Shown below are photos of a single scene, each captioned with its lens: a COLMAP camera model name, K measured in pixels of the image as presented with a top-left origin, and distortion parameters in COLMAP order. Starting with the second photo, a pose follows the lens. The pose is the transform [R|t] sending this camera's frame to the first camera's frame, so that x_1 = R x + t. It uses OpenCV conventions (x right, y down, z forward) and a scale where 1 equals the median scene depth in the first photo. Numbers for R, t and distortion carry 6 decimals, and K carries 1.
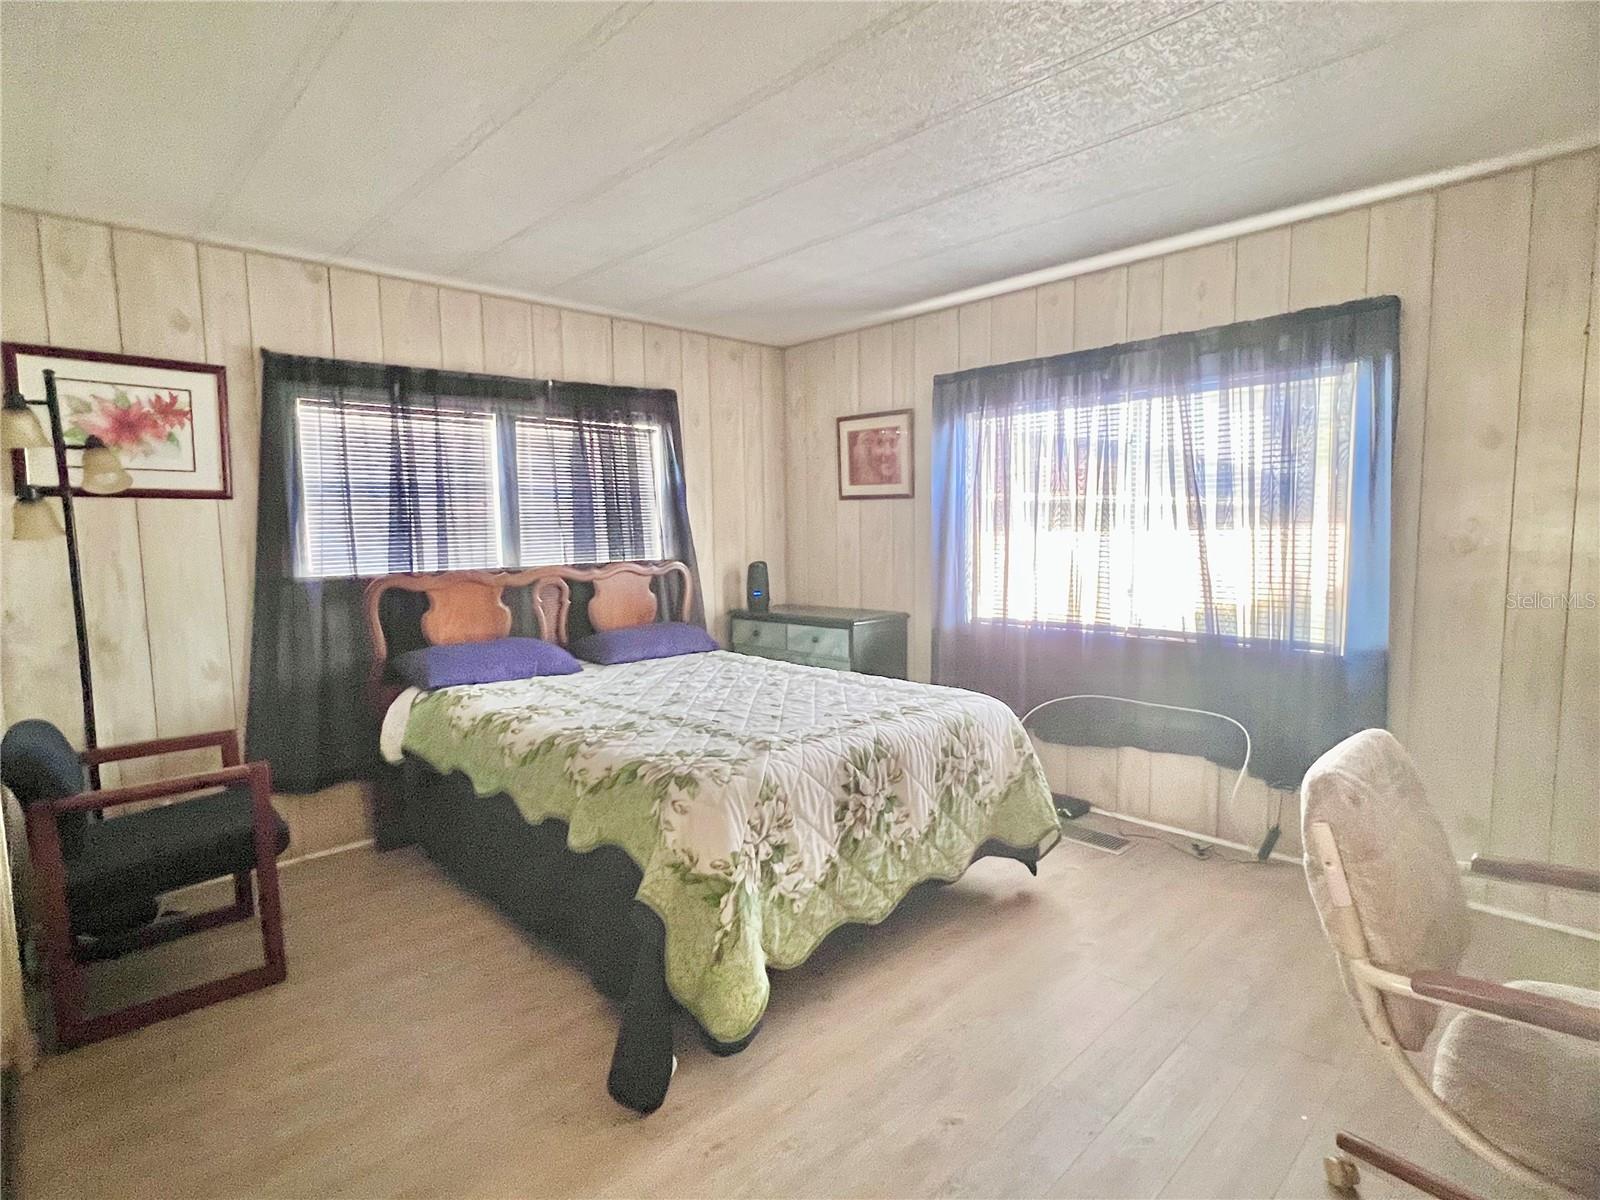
lens RADIAL K [[823.9, 0, 796.5], [0, 823.9, 606.0], [0, 0, 1]] dist [-0.000147, -0.000622]
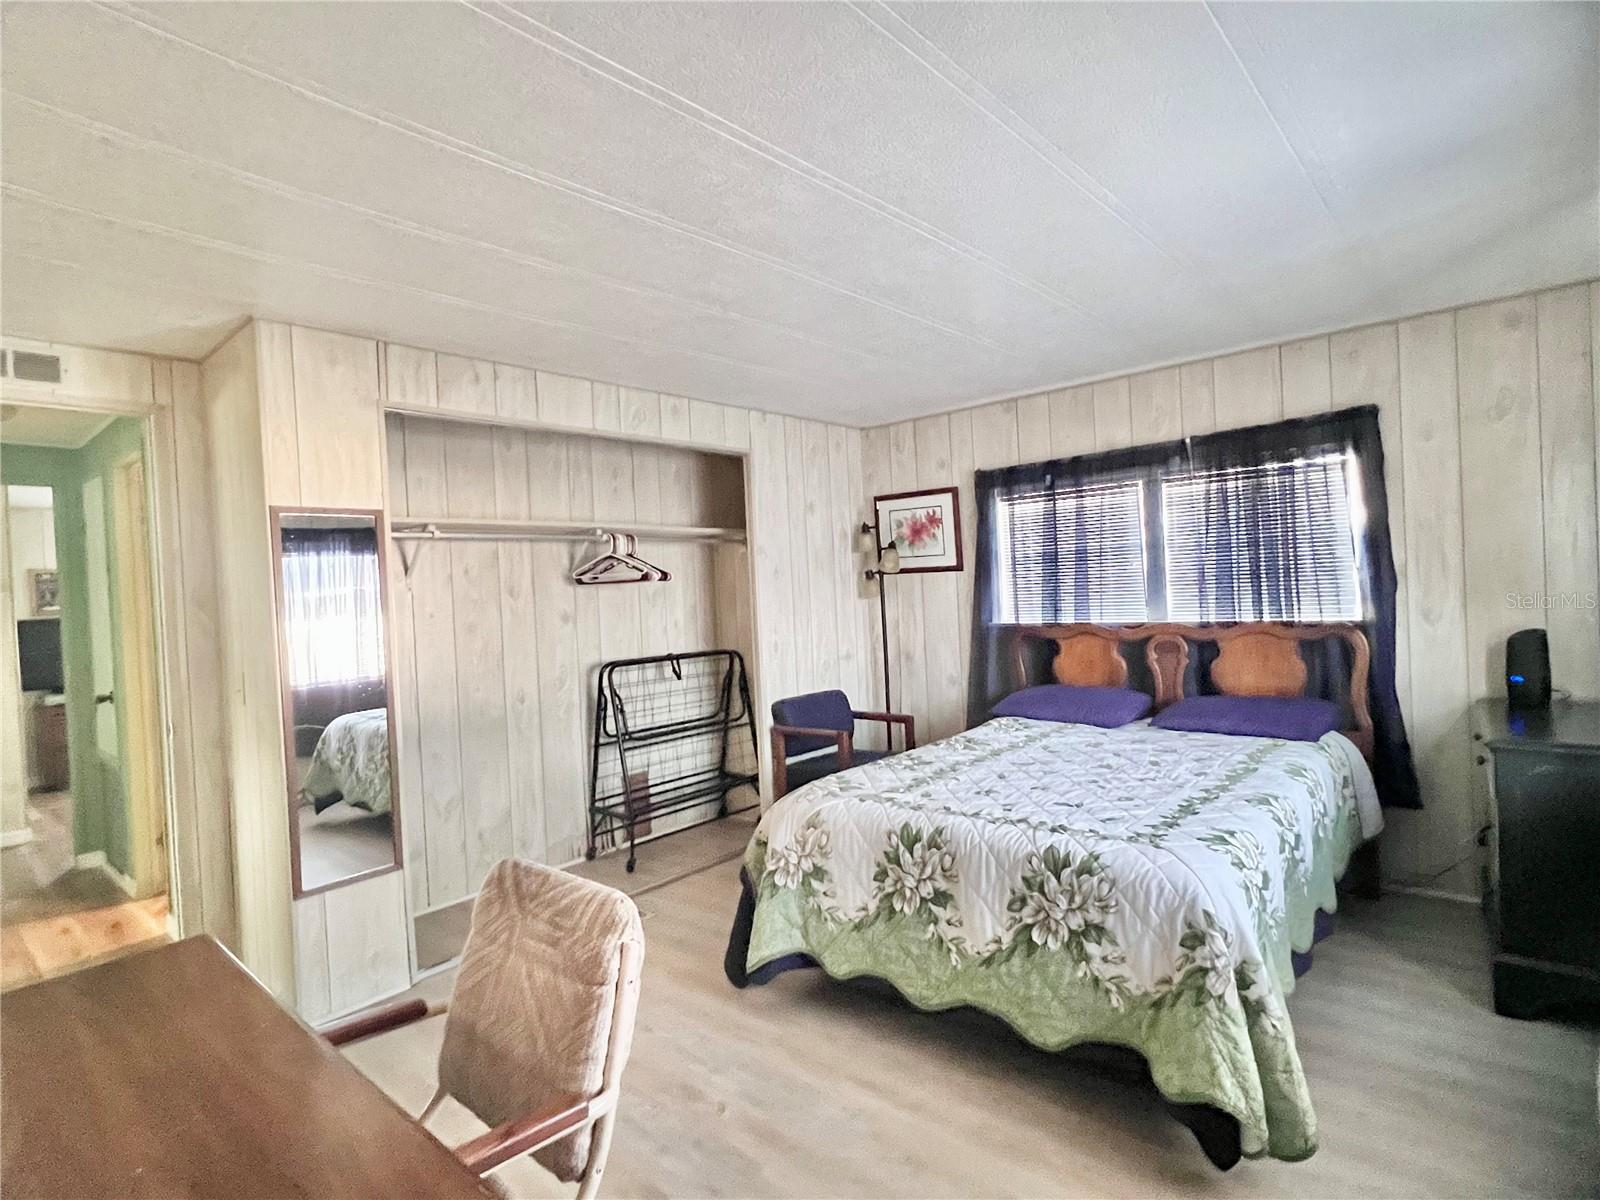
lens RADIAL K [[823.9, 0, 797.0], [0, 823.9, 592.4], [0, 0, 1]] dist [-0.000147, -0.000622]
pose [[0.082076, 0.022172, -0.996379, 0.790536], [-0.045602, 0.998789, 0.018469, -0.099091], [0.995582, 0.043921, 0.082988, 0.542310]]
